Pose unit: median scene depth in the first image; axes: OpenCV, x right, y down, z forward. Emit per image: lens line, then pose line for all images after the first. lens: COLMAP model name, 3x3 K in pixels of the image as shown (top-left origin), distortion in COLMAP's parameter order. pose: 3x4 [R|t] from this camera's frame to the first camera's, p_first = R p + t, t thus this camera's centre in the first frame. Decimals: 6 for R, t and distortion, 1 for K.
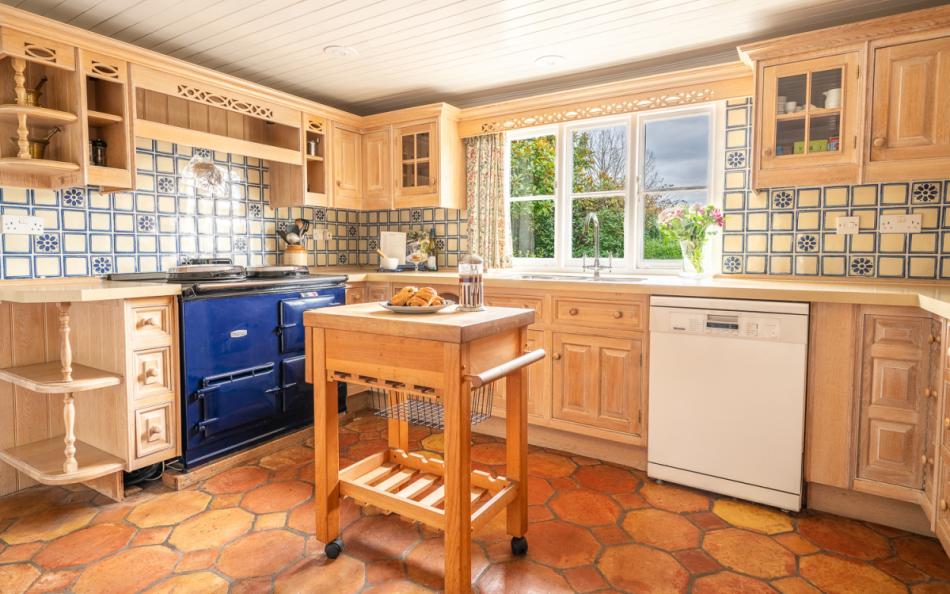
lens RADIAL K [[491.0, 0, 476.3], [0, 491.0, 277.3], [0, 0, 1]] dist [0.000785, 0.000683]
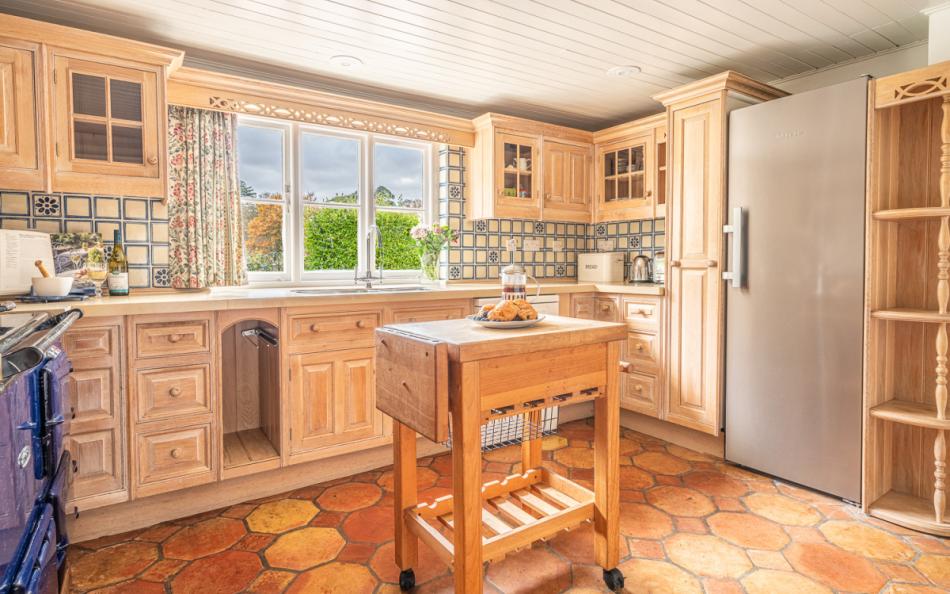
lens RADIAL K [[491.0, 0, 476.3], [0, 491.0, 277.3], [0, 0, 1]] dist [0.000785, 0.000683]
pose [[0.432522, -0.031265, 0.901081, -0.679471], [0.052981, 0.998553, 0.009216, -0.025216], [-0.900066, 0.043754, 0.433552, 0.429505]]
